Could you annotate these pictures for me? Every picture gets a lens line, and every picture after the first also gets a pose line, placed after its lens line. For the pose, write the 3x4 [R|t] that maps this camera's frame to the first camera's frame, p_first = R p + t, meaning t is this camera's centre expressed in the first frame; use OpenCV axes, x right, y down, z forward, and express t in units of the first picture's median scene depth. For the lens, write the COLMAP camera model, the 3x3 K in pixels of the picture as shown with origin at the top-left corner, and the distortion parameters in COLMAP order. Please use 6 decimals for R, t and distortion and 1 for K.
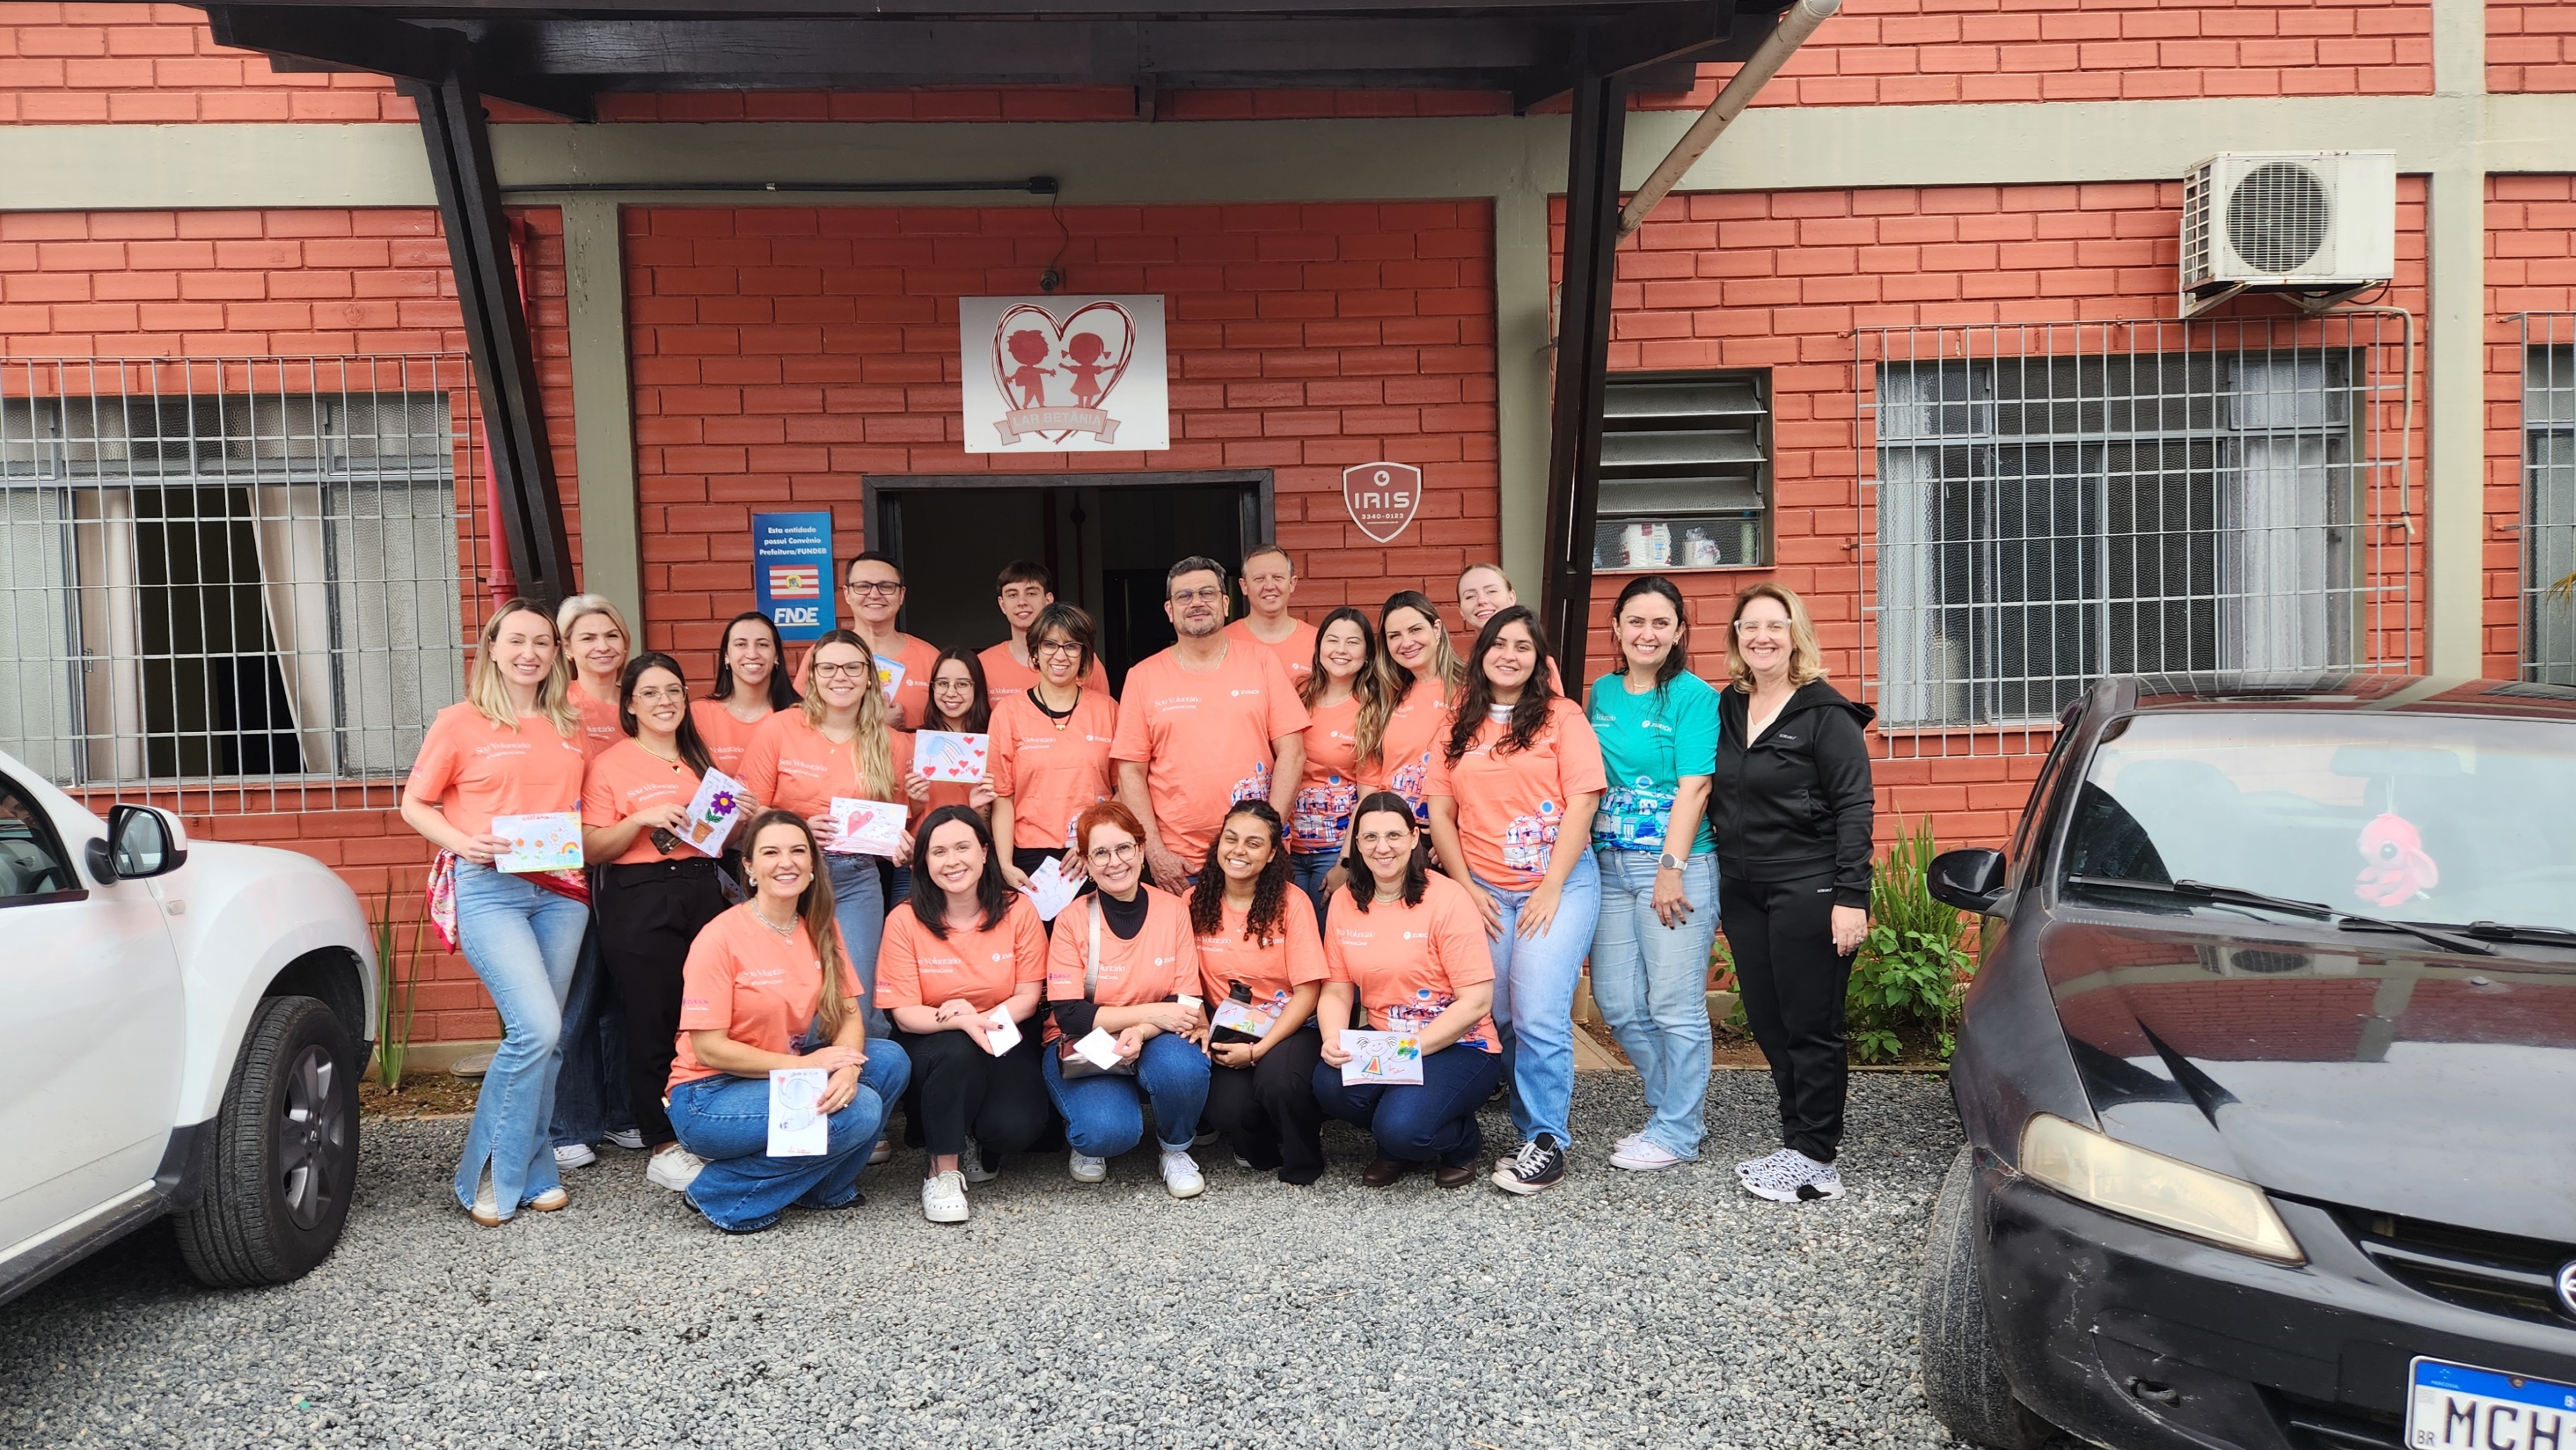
lens RADIAL K [[1710.5, 0, 1285.7], [0, 1710.5, 744.7], [0, 0, 1]] dist [0.071160, -0.059730]
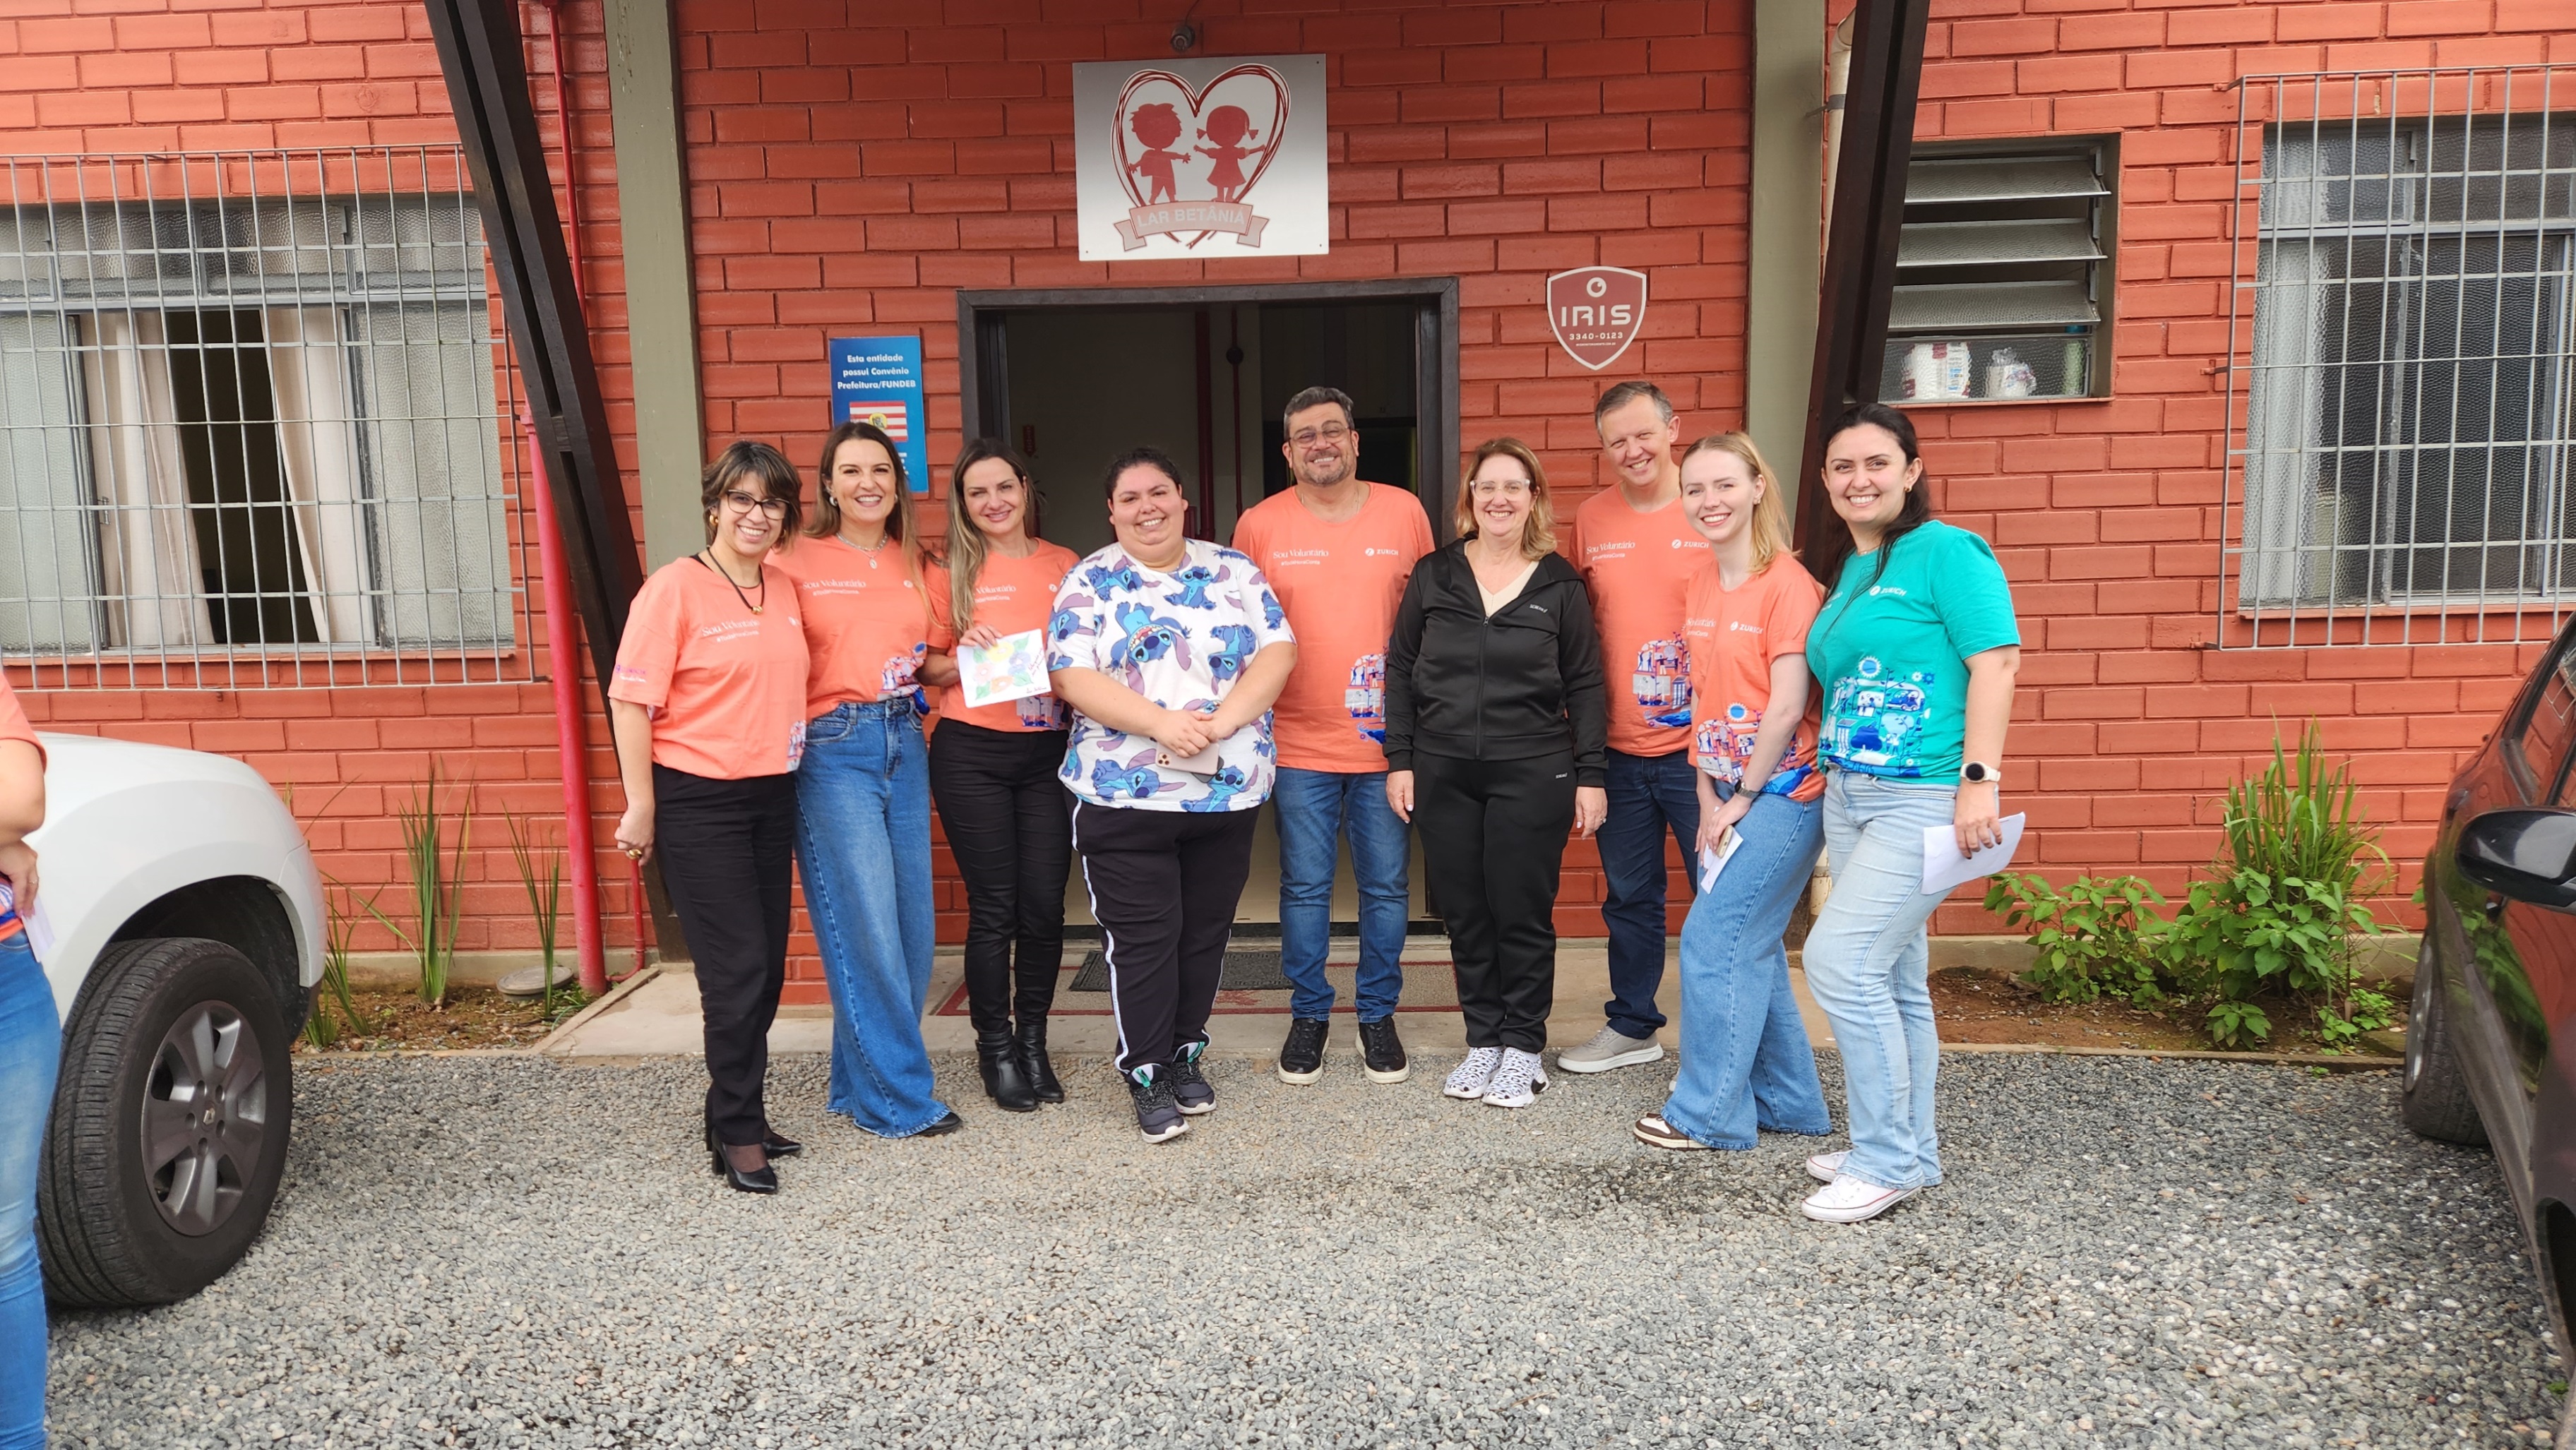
lens RADIAL K [[1710.5, 0, 1253.9], [0, 1710.5, 748.1], [0, 0, 1]] dist [0.071160, -0.059730]
pose [[0.992242, 0.020369, -0.122641, 0.001000], [-0.010568, 0.996736, 0.080041, -0.005309], [0.123871, -0.078124, 0.989218, 0.183725]]
